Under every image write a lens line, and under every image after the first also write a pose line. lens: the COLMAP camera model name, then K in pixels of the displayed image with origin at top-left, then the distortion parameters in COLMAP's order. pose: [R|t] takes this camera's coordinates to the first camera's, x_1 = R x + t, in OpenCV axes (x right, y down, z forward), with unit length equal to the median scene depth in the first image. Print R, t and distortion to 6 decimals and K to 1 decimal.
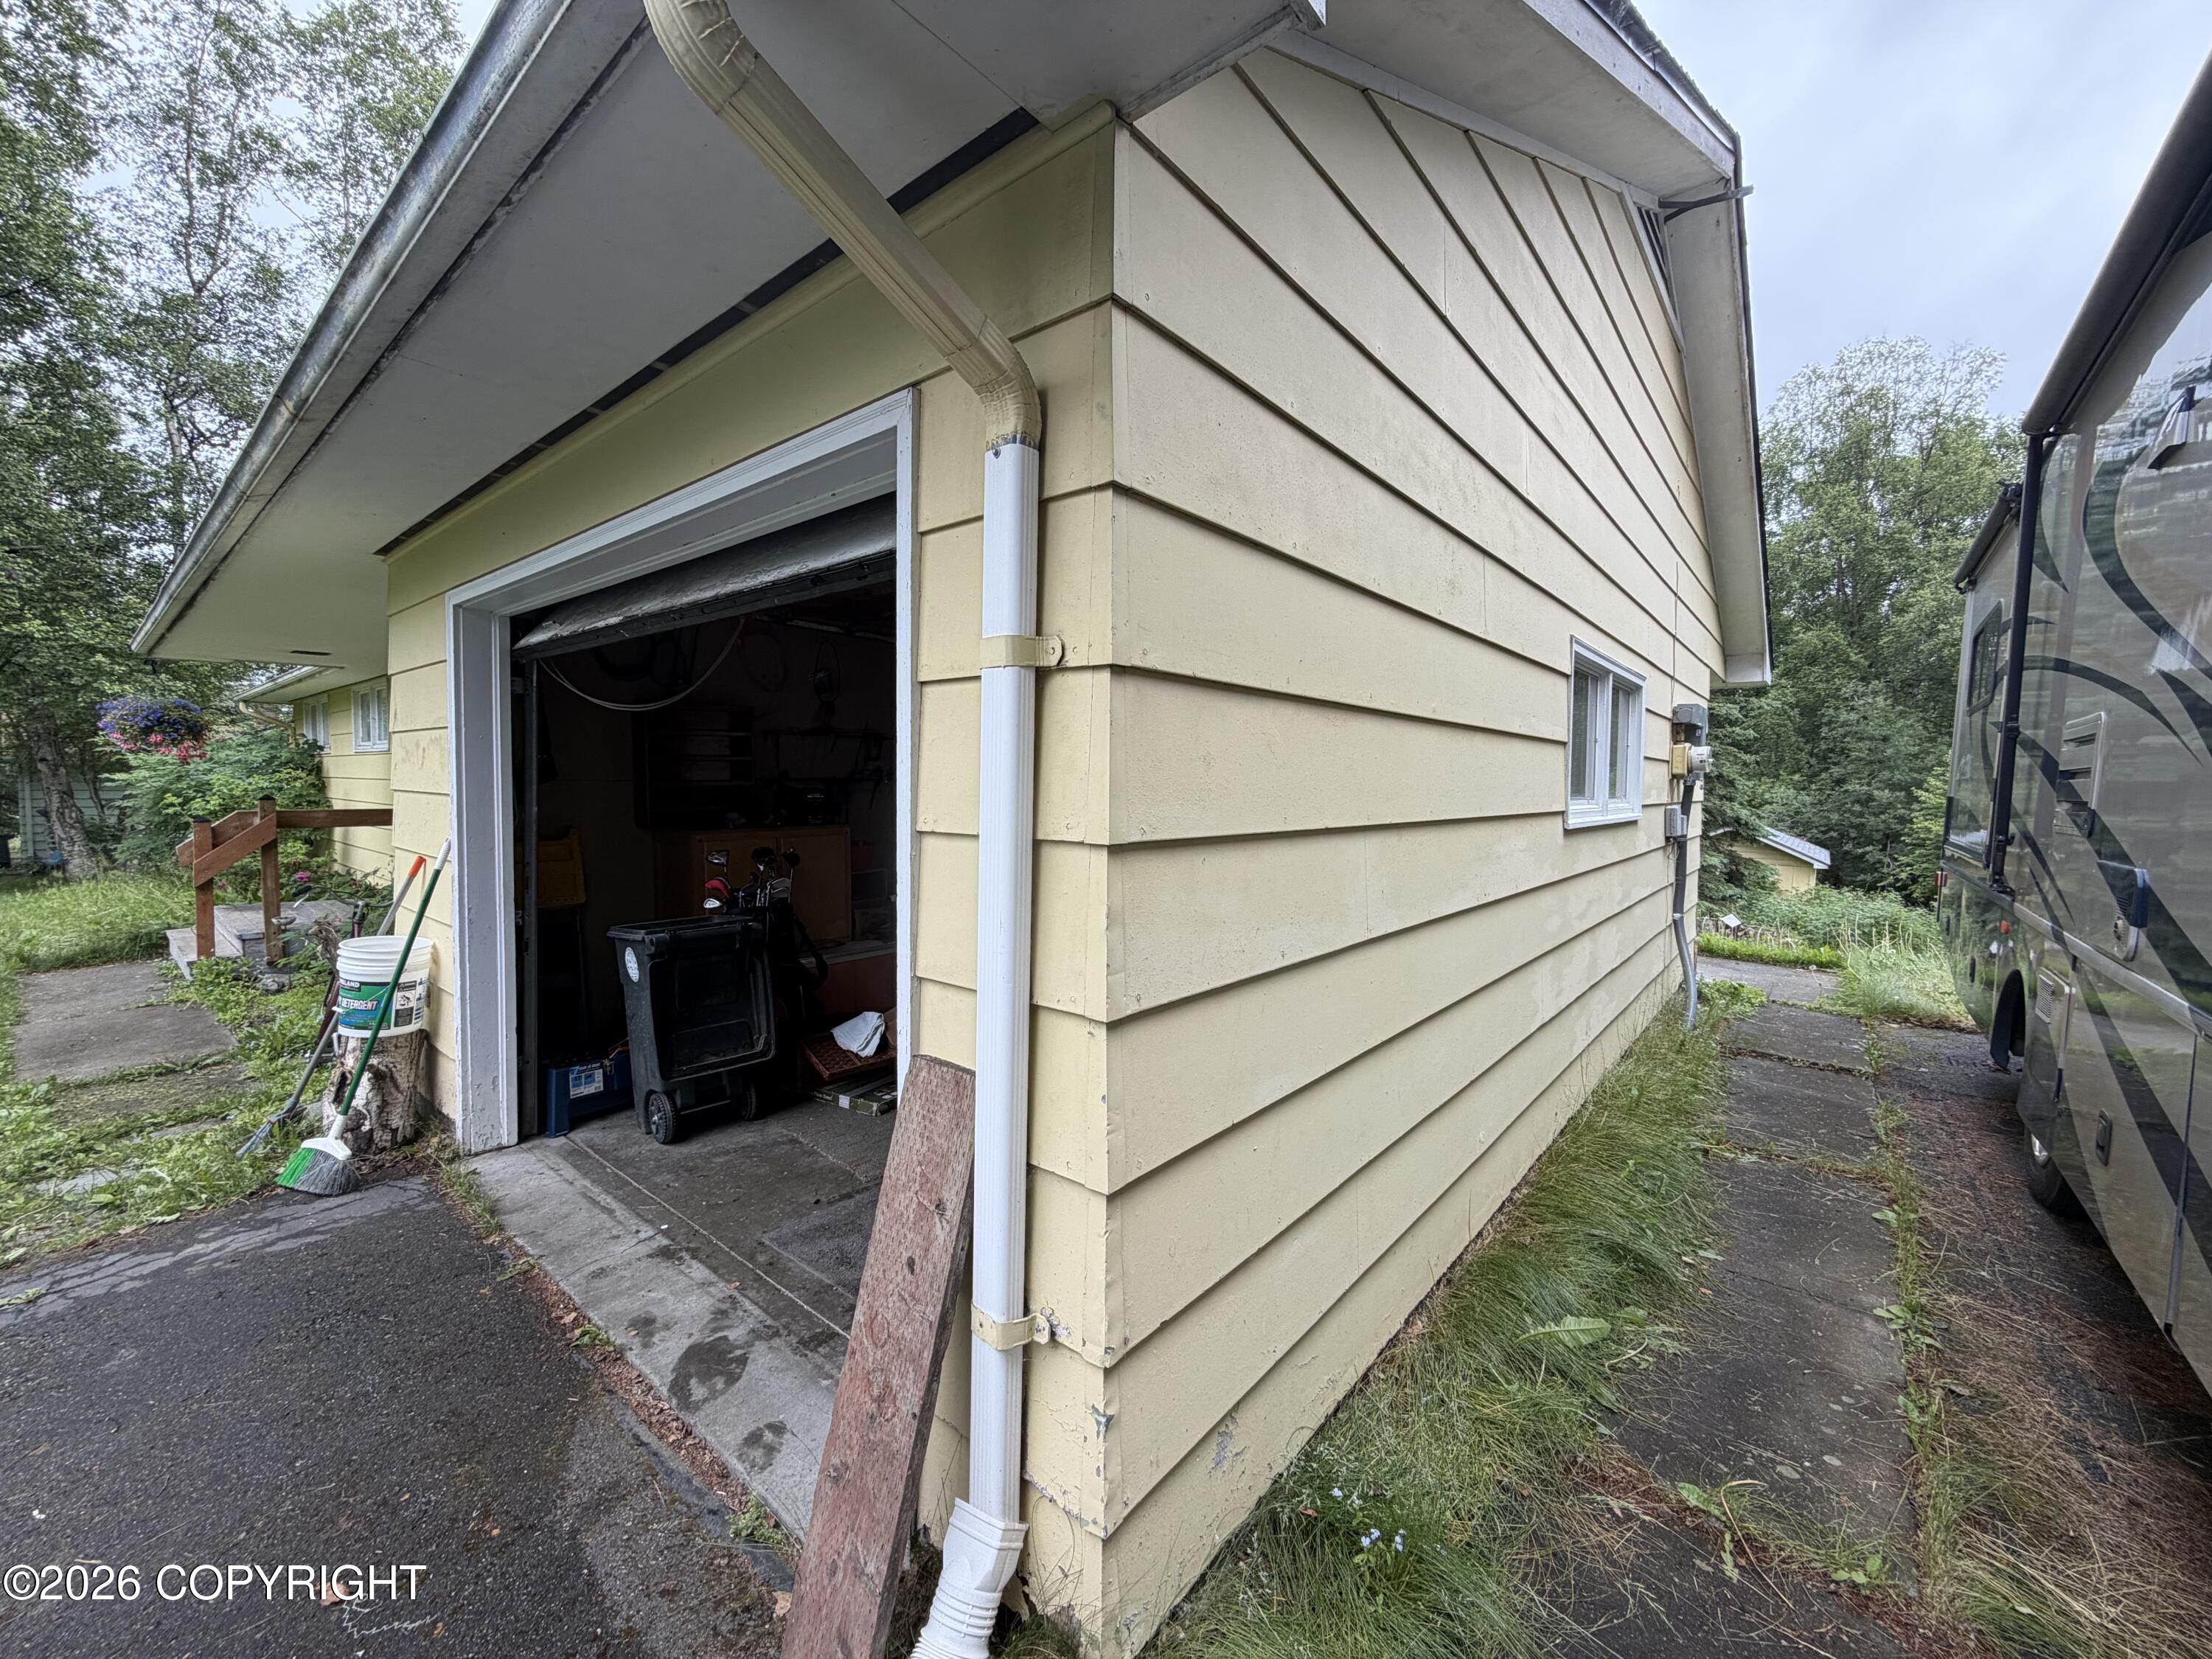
lens RADIAL K [[880.4, 0, 1097.3], [0, 880.4, 829.5], [0, 0, 1]] dist [-0.000085, -0.000118]
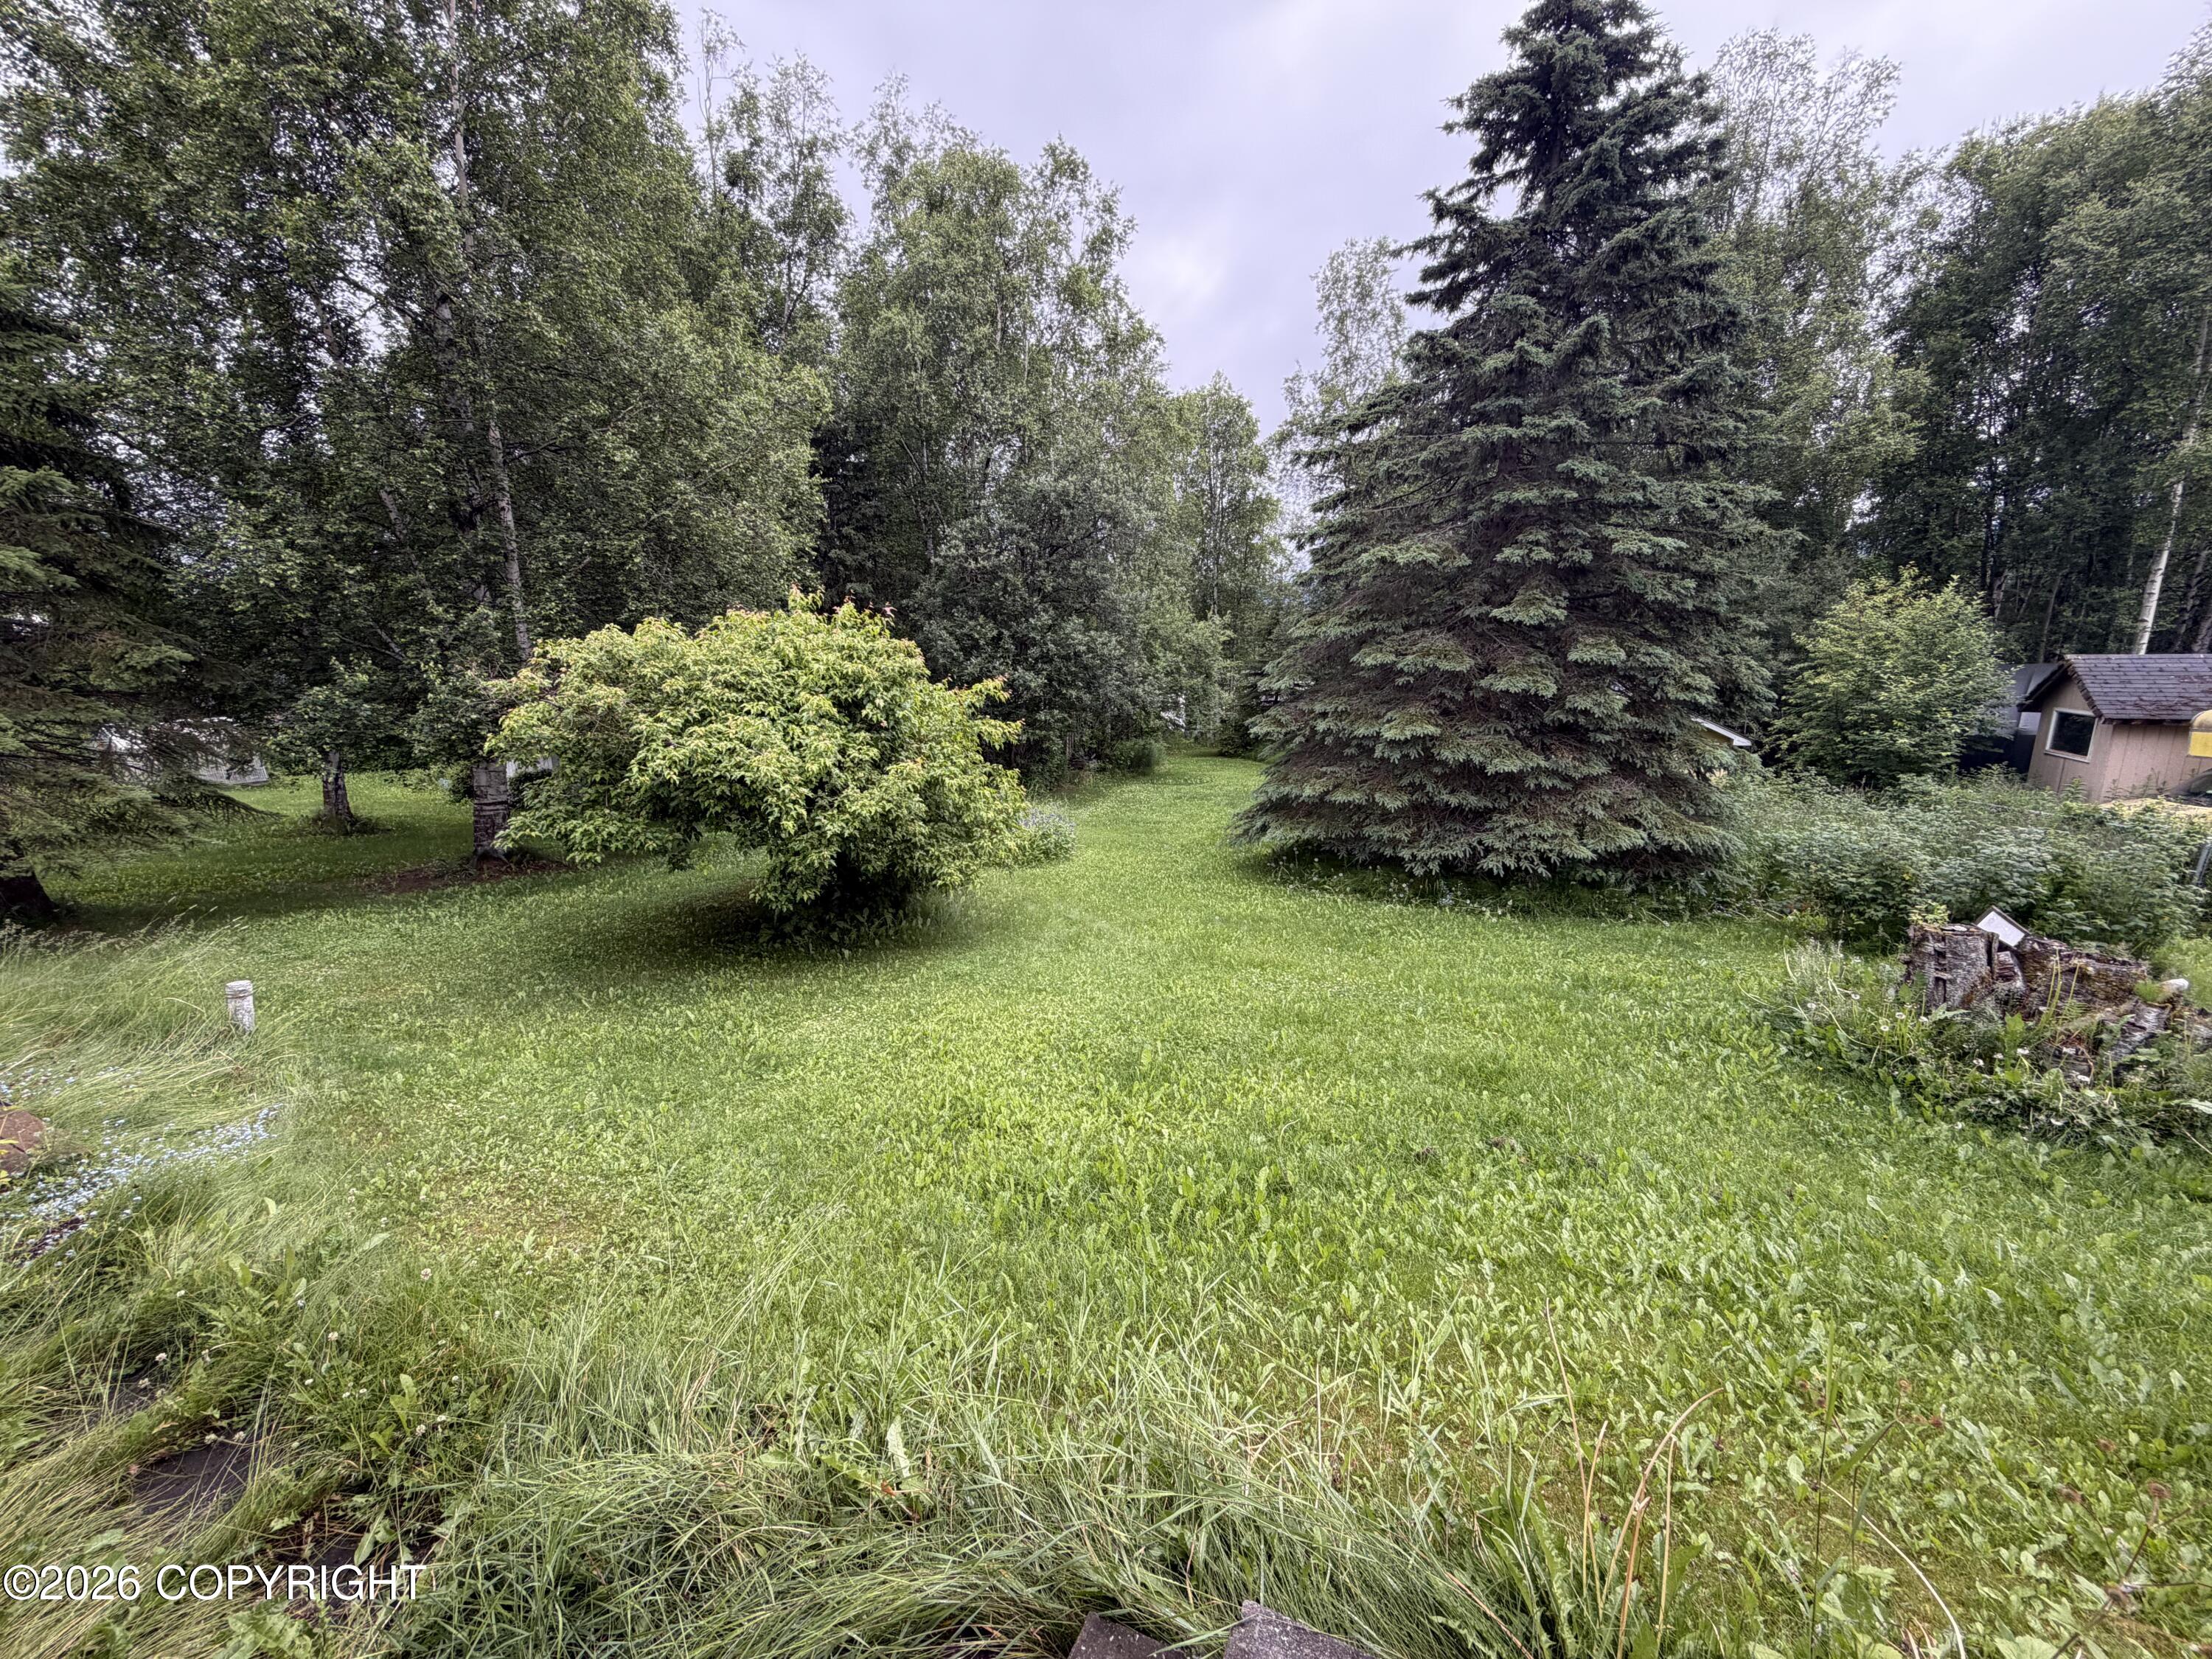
lens RADIAL K [[880.4, 0, 1097.3], [0, 880.4, 829.5], [0, 0, 1]] dist [-0.000085, -0.000118]
pose [[0.963136, -0.074308, 0.258550, 0.089601], [0.035143, 0.987612, 0.152929, -0.014545], [-0.266711, -0.138205, 0.953816, 0.358157]]
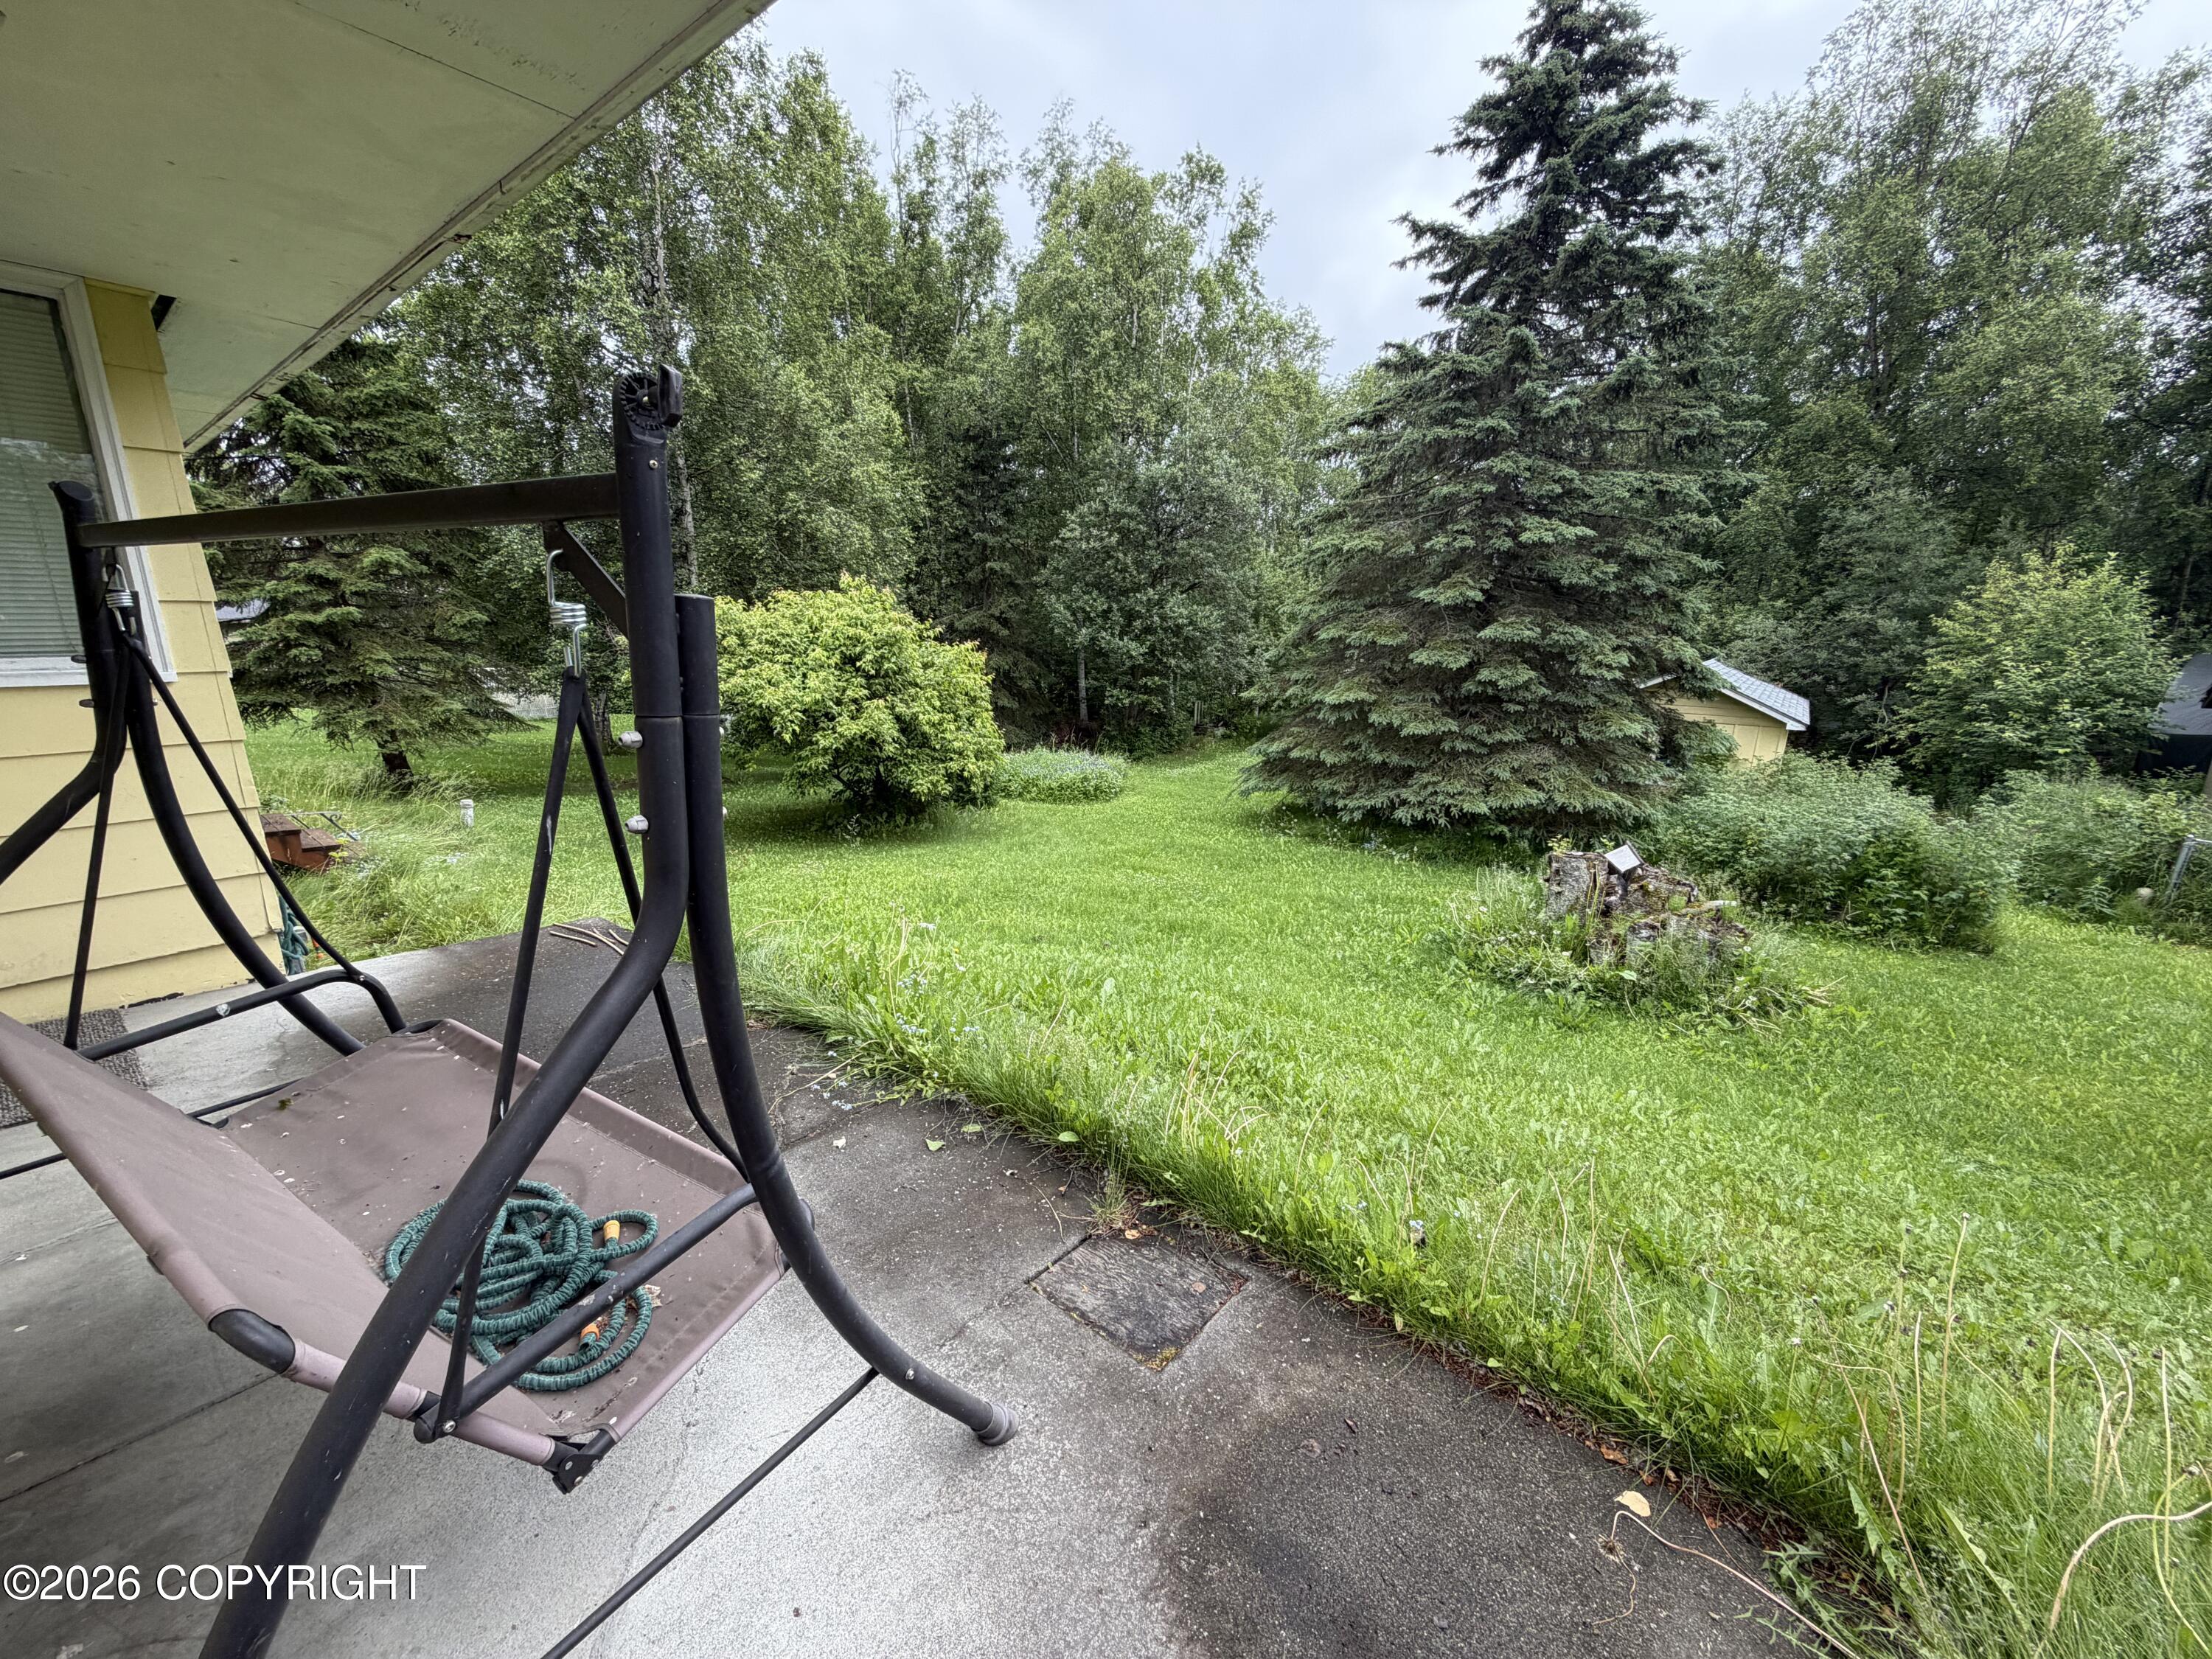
lens RADIAL K [[880.4, 0, 1097.3], [0, 880.4, 829.5], [0, 0, 1]] dist [-0.000085, -0.000118]
pose [[0.999705, -0.012846, 0.020604, 0.195024], [0.008998, 0.984162, 0.177041, -0.006693], [-0.022552, -0.176804, 0.983988, 0.240477]]
